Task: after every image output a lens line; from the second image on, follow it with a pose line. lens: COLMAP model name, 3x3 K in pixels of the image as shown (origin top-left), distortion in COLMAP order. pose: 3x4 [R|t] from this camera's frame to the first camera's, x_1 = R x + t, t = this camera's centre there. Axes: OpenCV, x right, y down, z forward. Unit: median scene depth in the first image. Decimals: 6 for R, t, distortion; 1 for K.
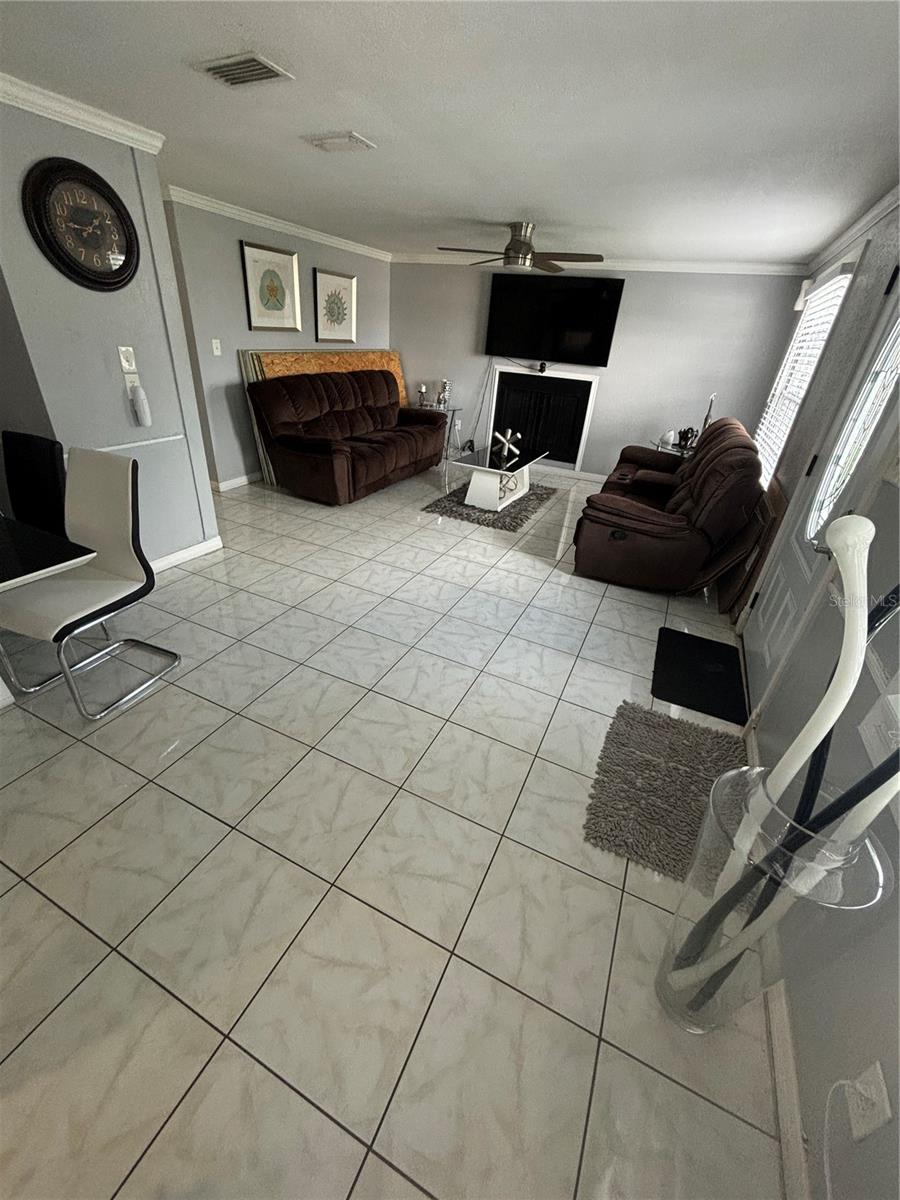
lens RADIAL K [[489.0, 0, 446.5], [0, 489.0, 601.4], [0, 0, 1]] dist [0.017398, -0.000235]
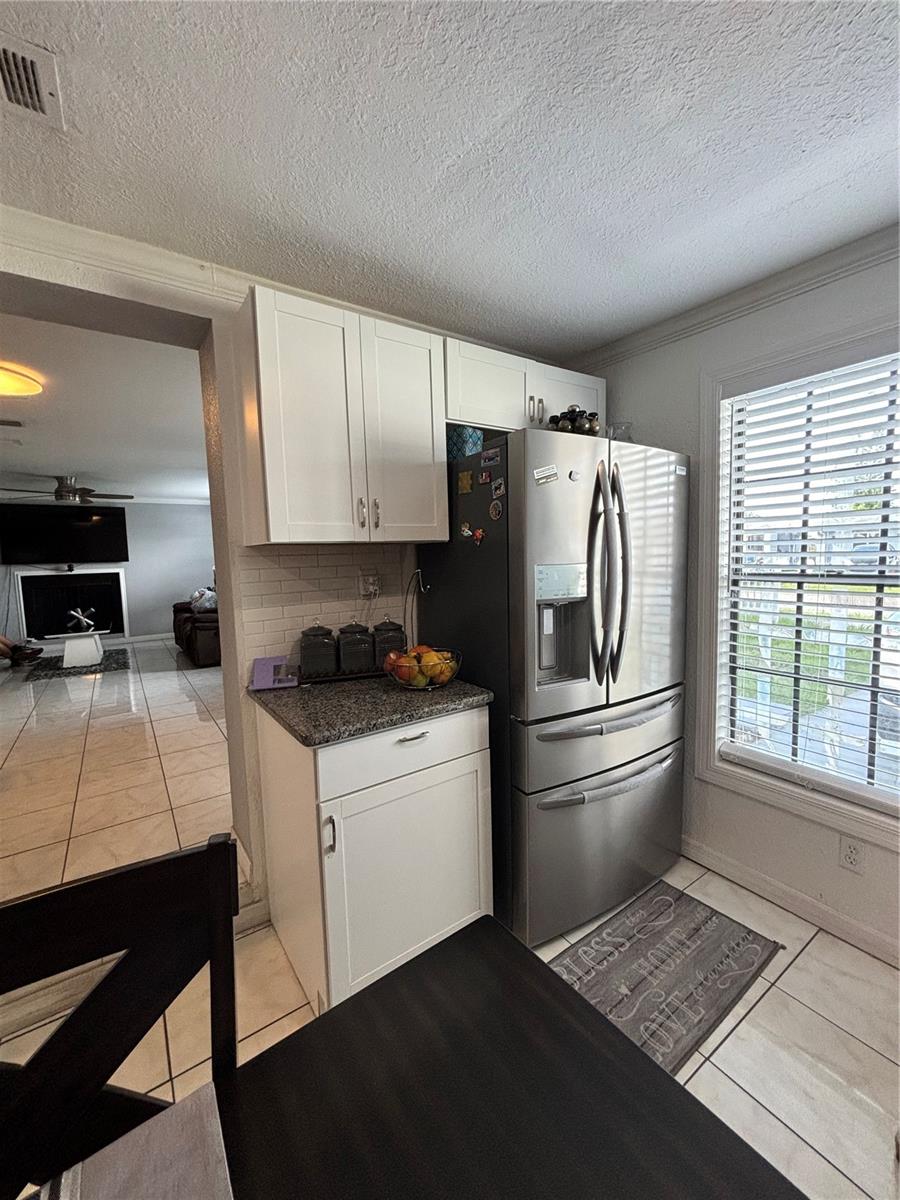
lens RADIAL K [[489.0, 0, 446.5], [0, 489.0, 601.4], [0, 0, 1]] dist [0.017398, -0.000235]
pose [[0.489219, -0.162336, 0.856920, -0.453620], [0.481620, 0.869417, -0.110255, 0.211901], [-0.727122, 0.466649, 0.503520, -0.311788]]
